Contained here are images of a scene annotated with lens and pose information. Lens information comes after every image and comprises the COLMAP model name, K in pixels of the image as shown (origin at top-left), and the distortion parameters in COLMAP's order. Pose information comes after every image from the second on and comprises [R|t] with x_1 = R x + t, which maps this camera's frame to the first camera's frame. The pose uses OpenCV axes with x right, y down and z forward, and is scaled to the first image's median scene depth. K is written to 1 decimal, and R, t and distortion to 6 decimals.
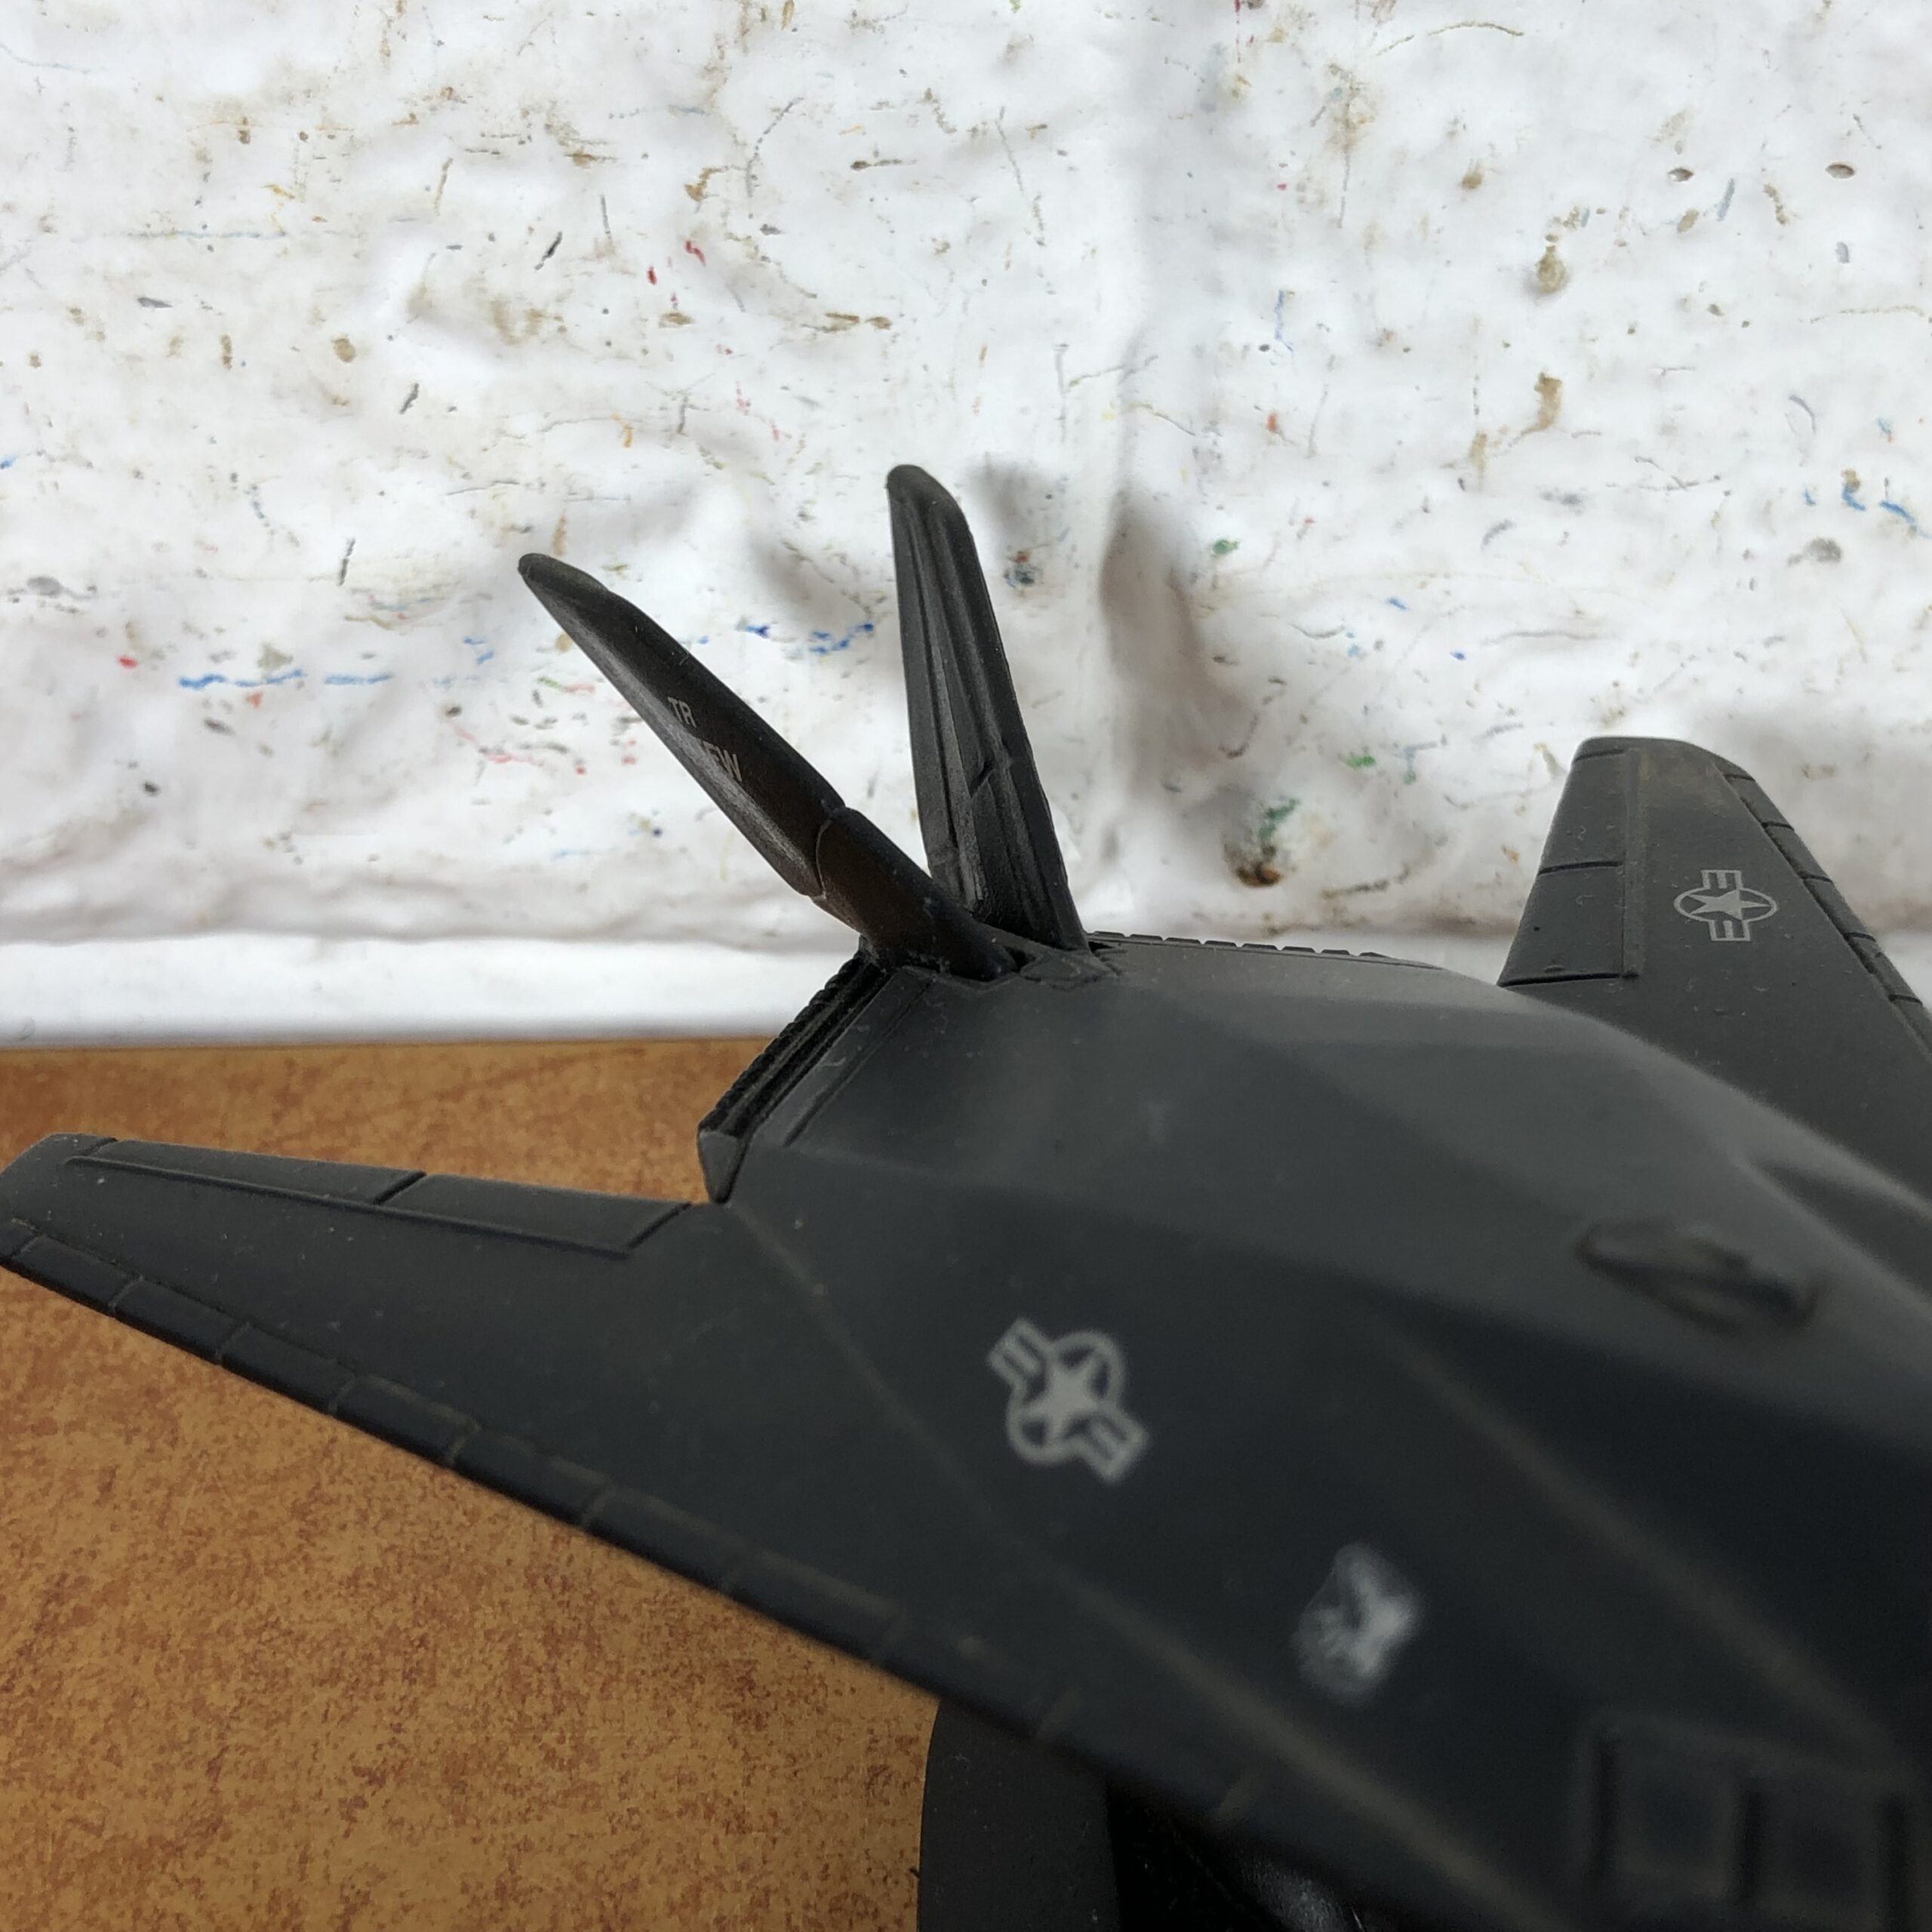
lens RADIAL K [[3172.3, 0, 952.4], [0, 3172.3, 992.7], [0, 0, 1]] dist [0.211876, -0.989288]
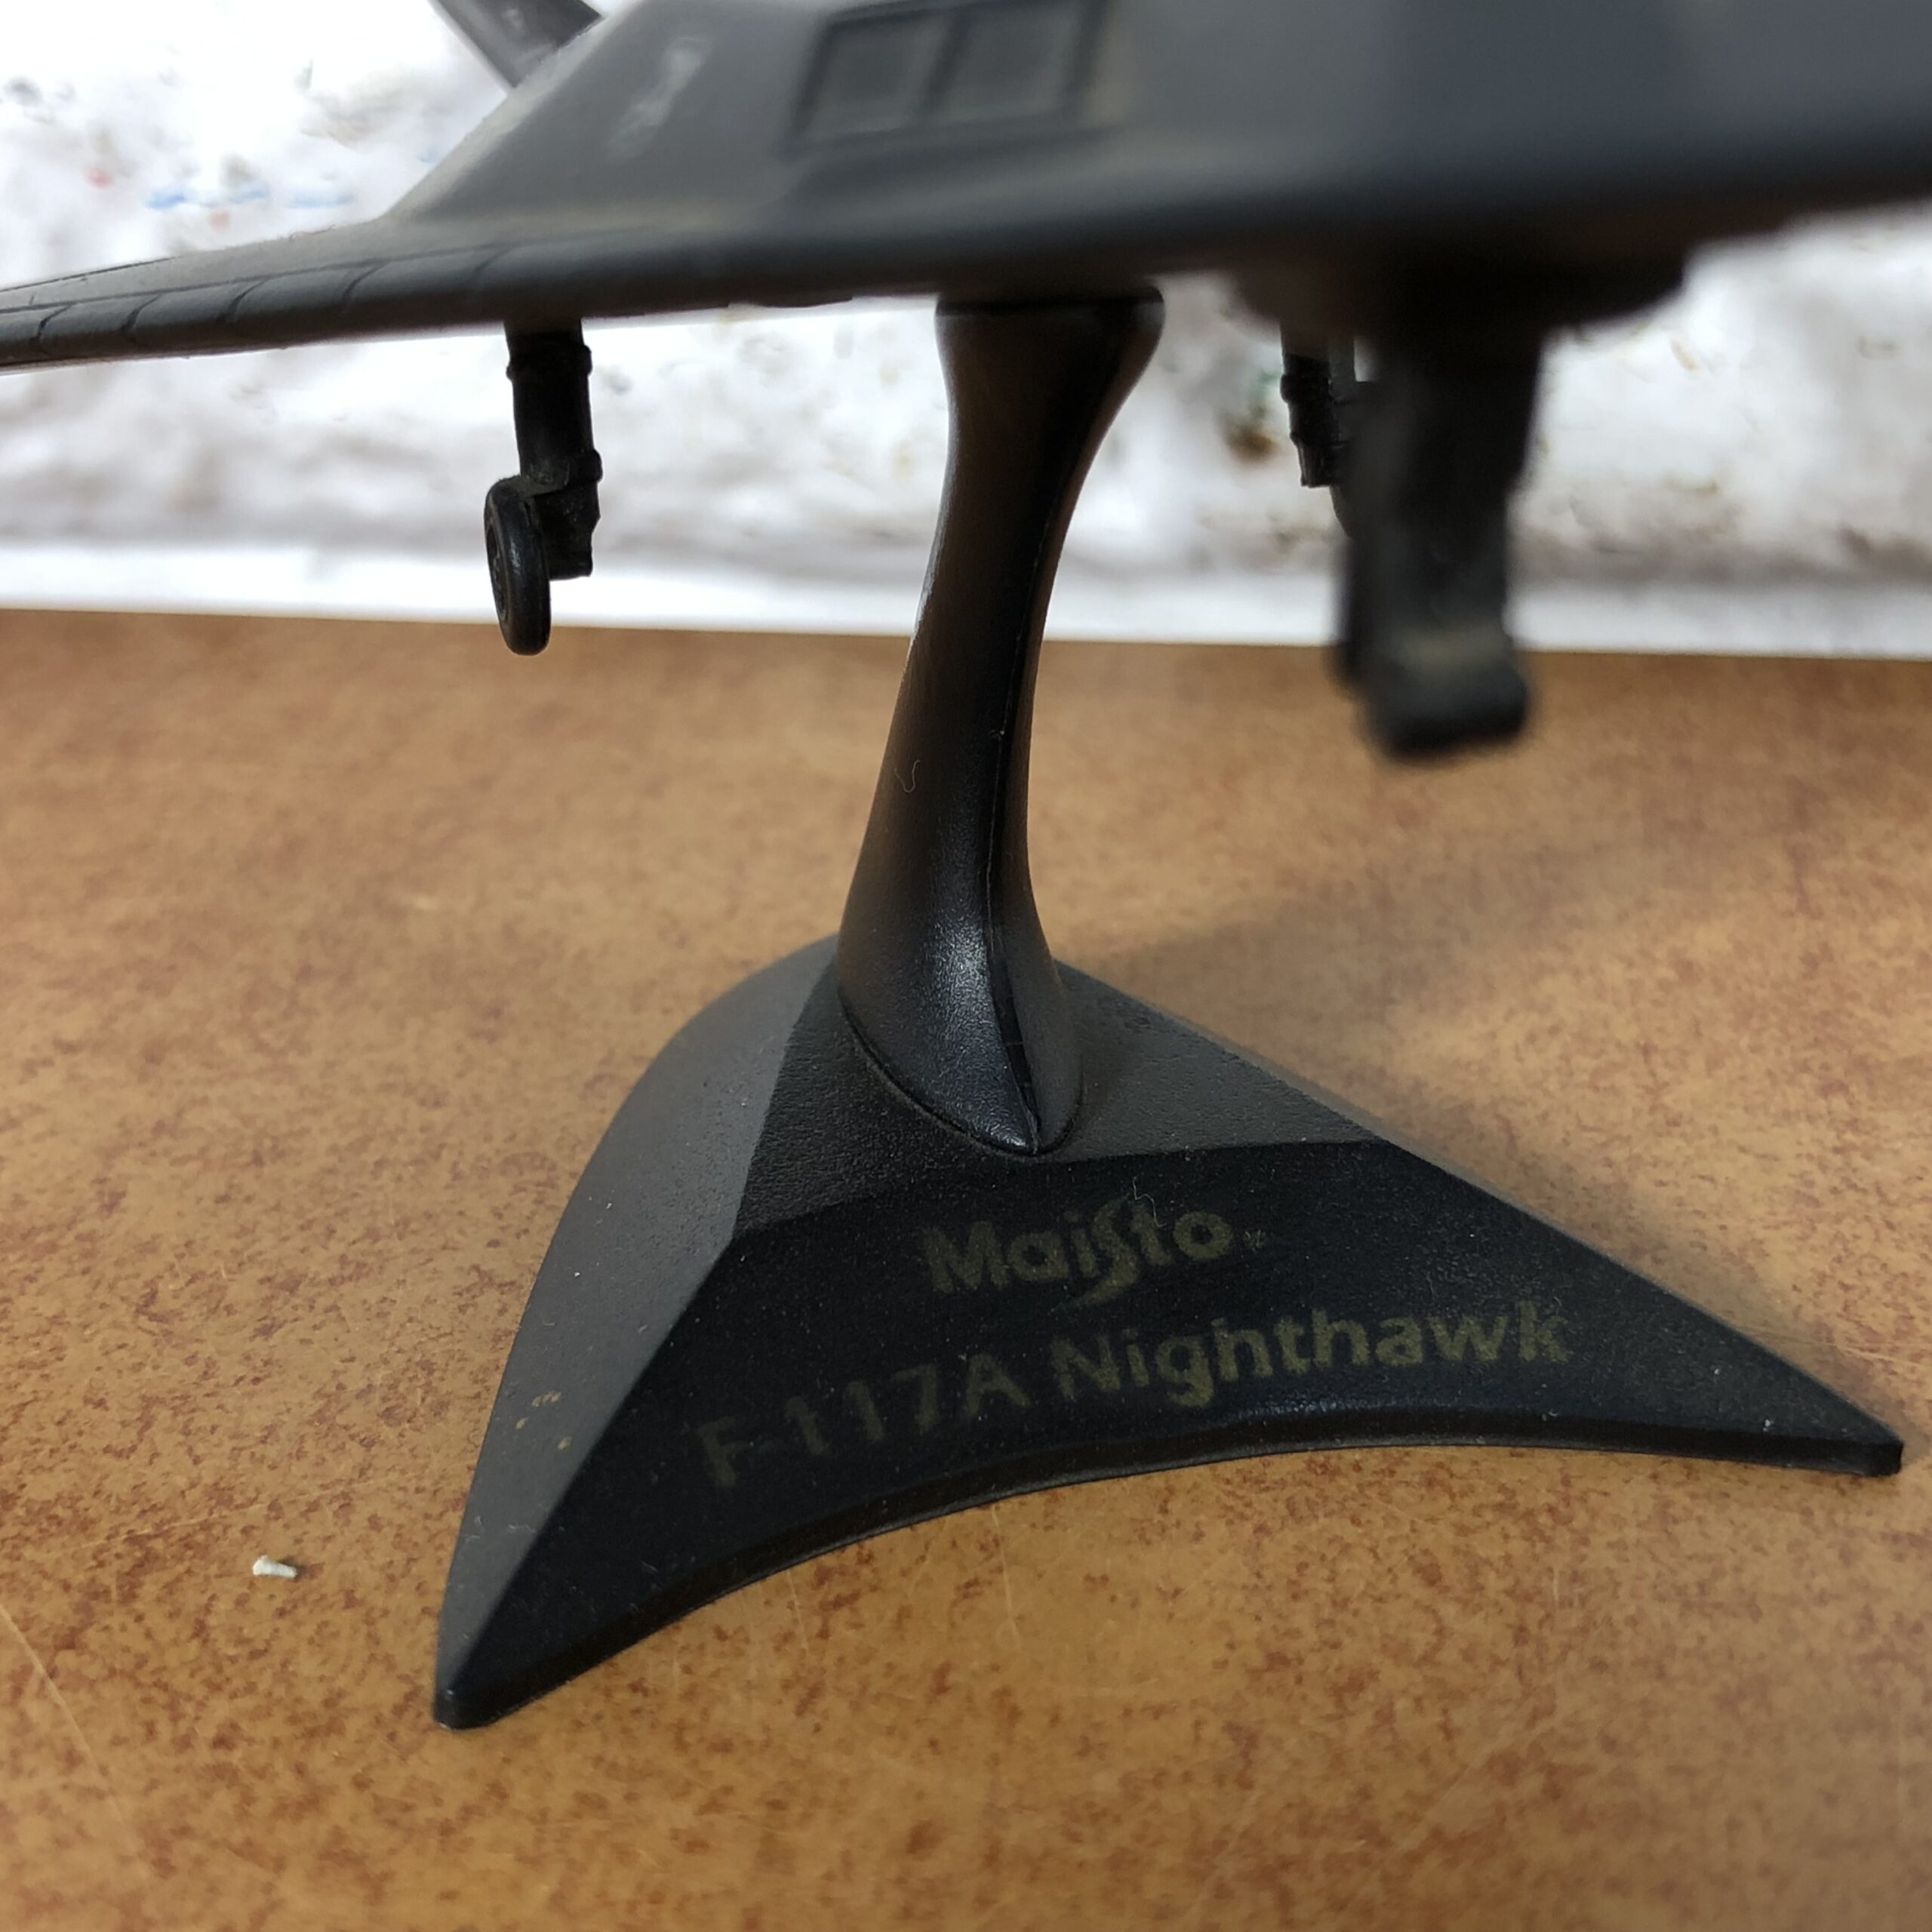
lens RADIAL K [[3233.6, 0, 944.7], [0, 3233.6, 977.8], [0, 0, 1]] dist [0.215260, -1.008708]
pose [[0.984017, 0.031420, -0.175278, 0.203762], [-0.063584, 0.981419, -0.181037, 0.328800], [0.166333, 0.189289, 0.967731, 0.102312]]
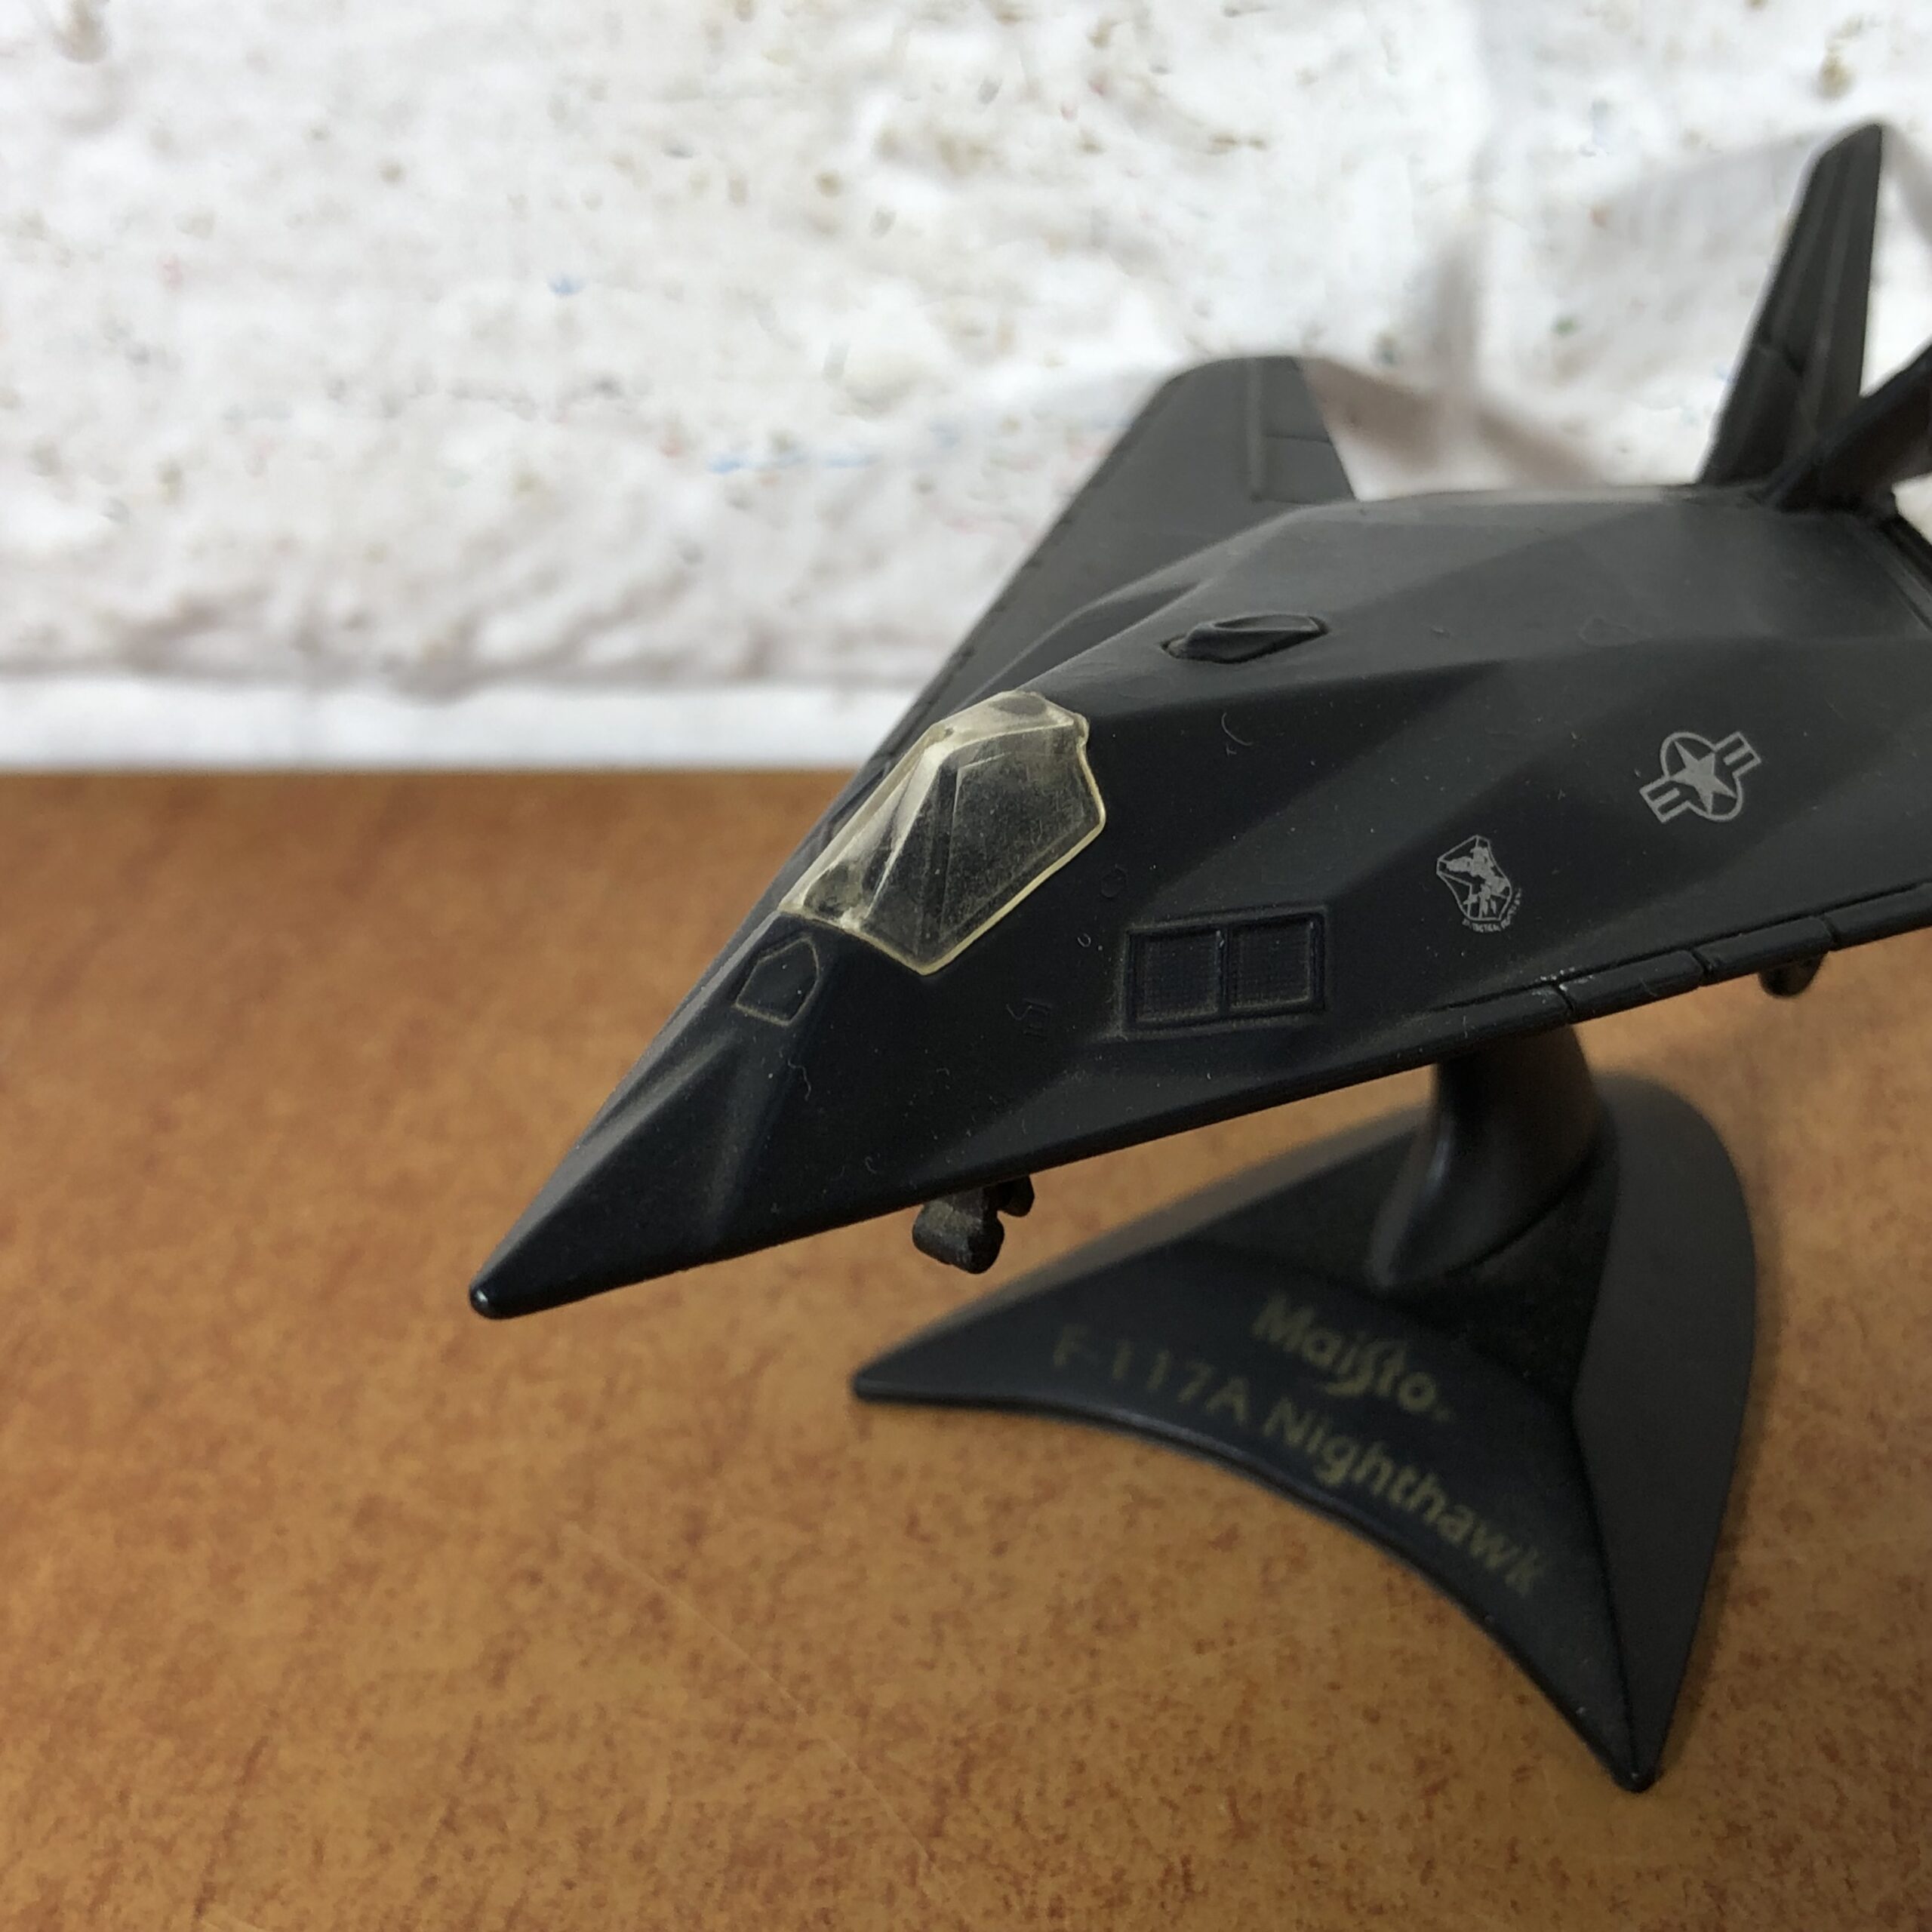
lens RADIAL K [[3172.3, 0, 952.4], [0, 3172.3, 992.7], [0, 0, 1]] dist [0.211876, -0.989288]
pose [[0.971297, 0.018877, -0.237121, 0.158924], [-0.018020, 0.999821, 0.005781, 0.106276], [0.237188, -0.001342, 0.971463, -0.201291]]
